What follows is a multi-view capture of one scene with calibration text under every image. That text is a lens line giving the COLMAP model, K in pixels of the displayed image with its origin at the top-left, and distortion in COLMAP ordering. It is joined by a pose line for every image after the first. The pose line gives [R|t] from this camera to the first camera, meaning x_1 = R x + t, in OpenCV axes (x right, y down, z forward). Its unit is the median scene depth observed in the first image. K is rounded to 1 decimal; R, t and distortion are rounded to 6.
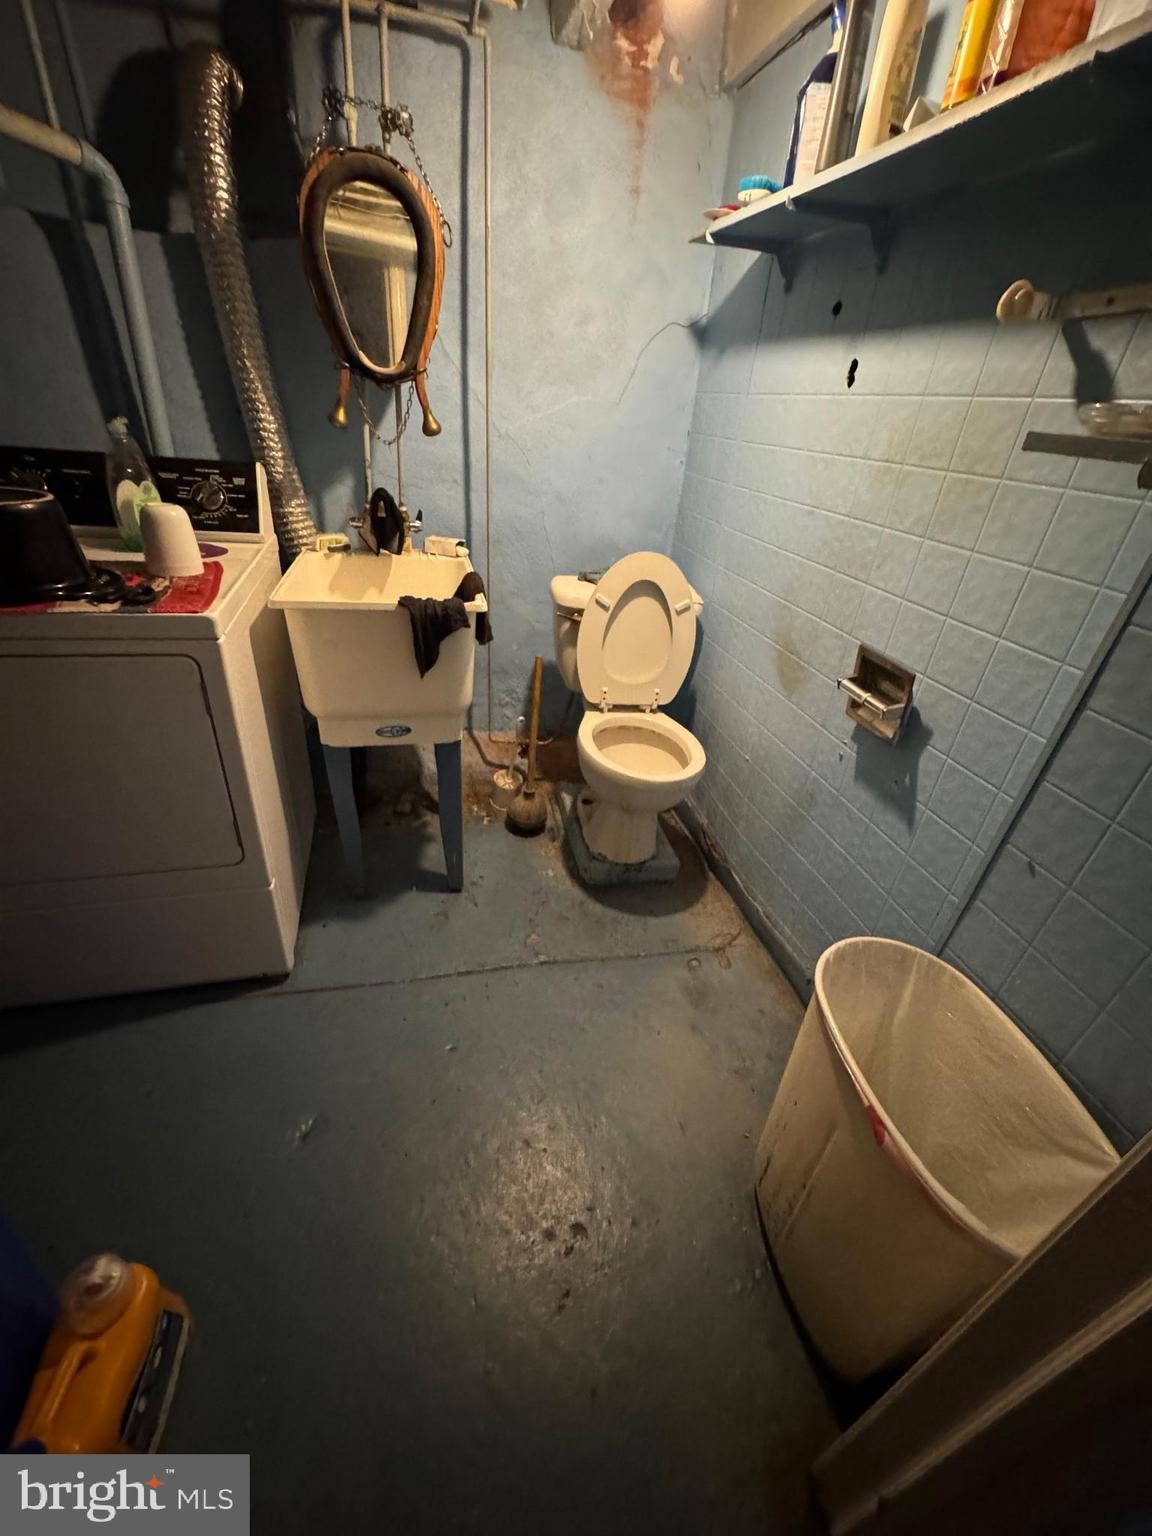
lens RADIAL K [[614.3, 0, 570.0], [0, 614.3, 772.8], [0, 0, 1]] dist [0.000099, 0.000452]
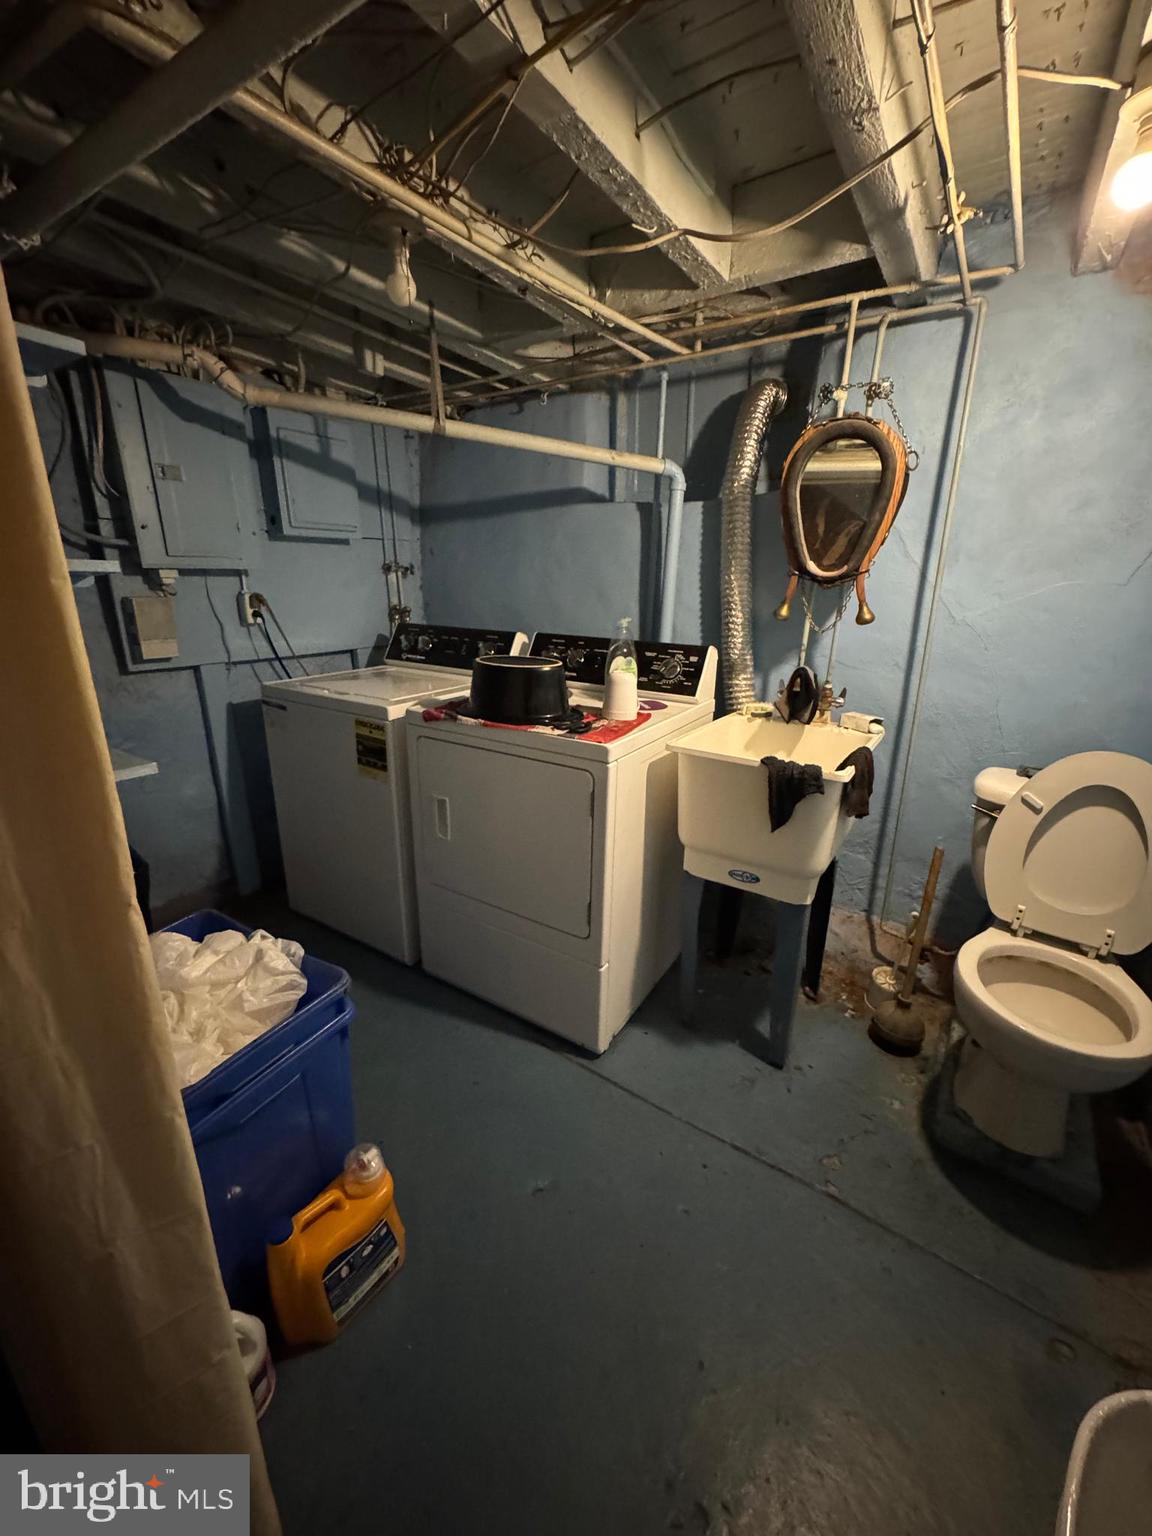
lens RADIAL K [[614.3, 0, 570.0], [0, 614.3, 772.8], [0, 0, 1]] dist [0.000099, 0.000452]
pose [[0.679306, 0.153513, -0.717619, 0.228847], [-0.339179, 0.932840, -0.121518, -0.003376], [0.650769, 0.325949, 0.685753, 0.016213]]
